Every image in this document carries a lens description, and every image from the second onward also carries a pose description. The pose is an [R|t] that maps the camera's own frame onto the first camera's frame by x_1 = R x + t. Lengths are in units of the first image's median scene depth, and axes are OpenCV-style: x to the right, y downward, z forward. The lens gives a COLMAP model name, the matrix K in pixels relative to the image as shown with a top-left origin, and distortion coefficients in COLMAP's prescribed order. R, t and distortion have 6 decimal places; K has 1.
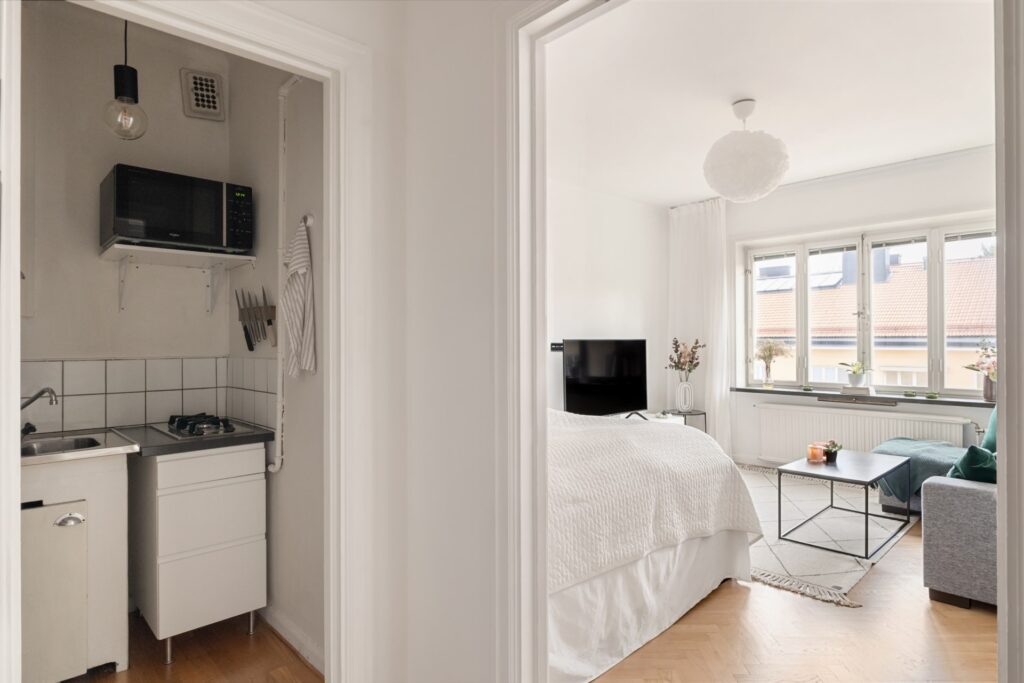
lens RADIAL K [[567.3, 0, 511.6], [0, 567.3, 338.7], [0, 0, 1]] dist [-0.002619, -0.000738]
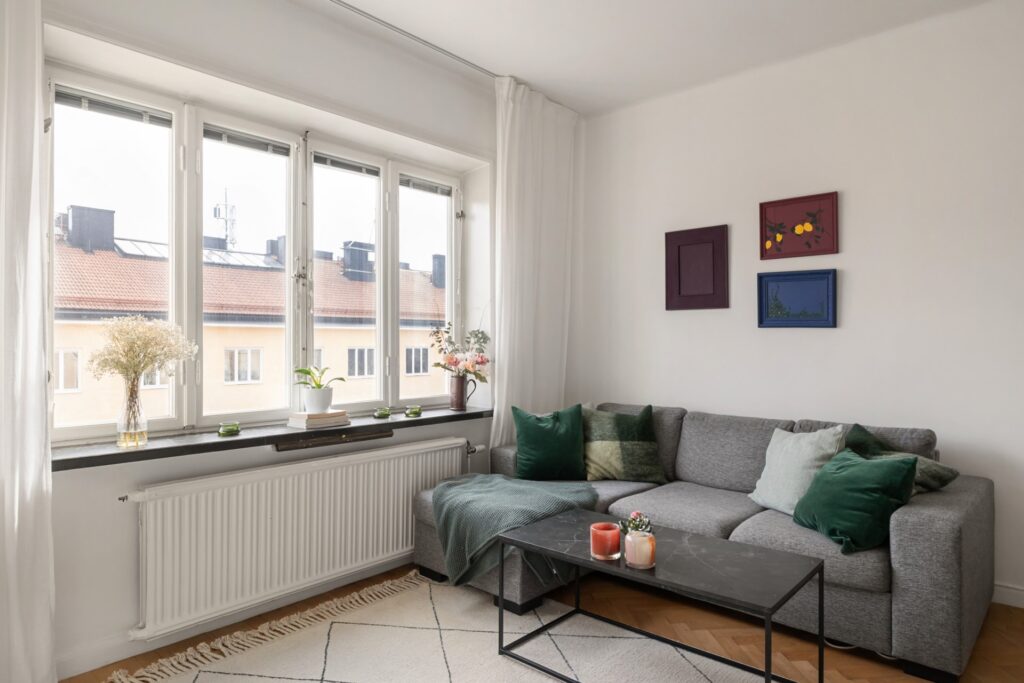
lens RADIAL K [[611.9, 0, 515.2], [0, 611.9, 344.3], [0, 0, 1]] dist [-0.000852, -0.003446]
pose [[-0.086555, 0.005492, 0.996232, 0.018470], [-0.002849, 0.999979, -0.005761, 0.021259], [-0.996243, -0.003337, -0.086538, 0.794468]]
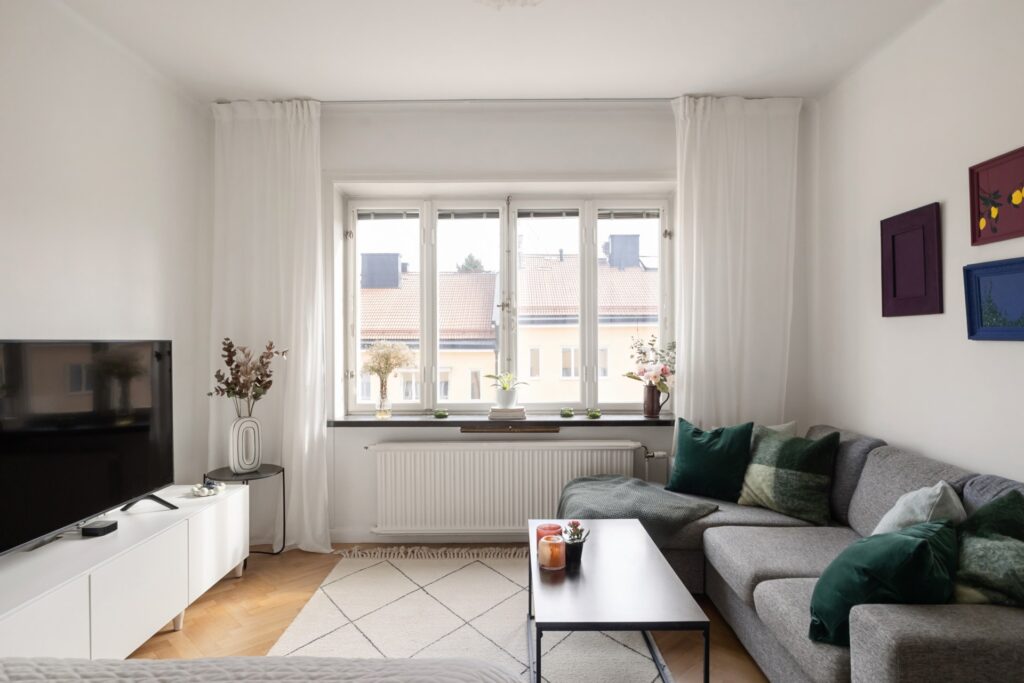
lens RADIAL K [[590.3, 0, 514.9], [0, 590.3, 338.9], [0, 0, 1]] dist [0.003317, -0.001744]
pose [[0.688757, 0.004323, 0.724979, 0.072387], [-0.001215, 0.999988, -0.004809, 0.001628], [-0.724991, 0.002432, 0.688754, 0.442115]]
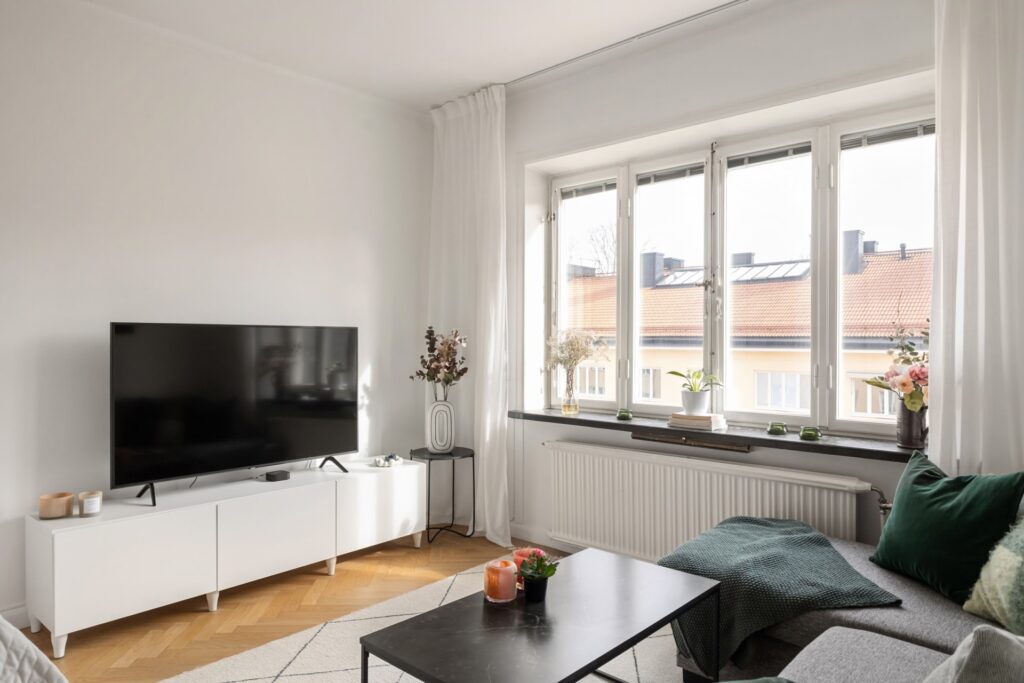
lens RADIAL K [[654.5, 0, 512.7], [0, 654.5, 338.9], [0, 0, 1]] dist [0.009364, -0.004695]
pose [[0.996642, 0.009849, 0.081282, 0.345963], [-0.009952, 0.999950, 0.000860, 0.010630], [-0.081270, -0.001666, 0.996691, 0.342325]]
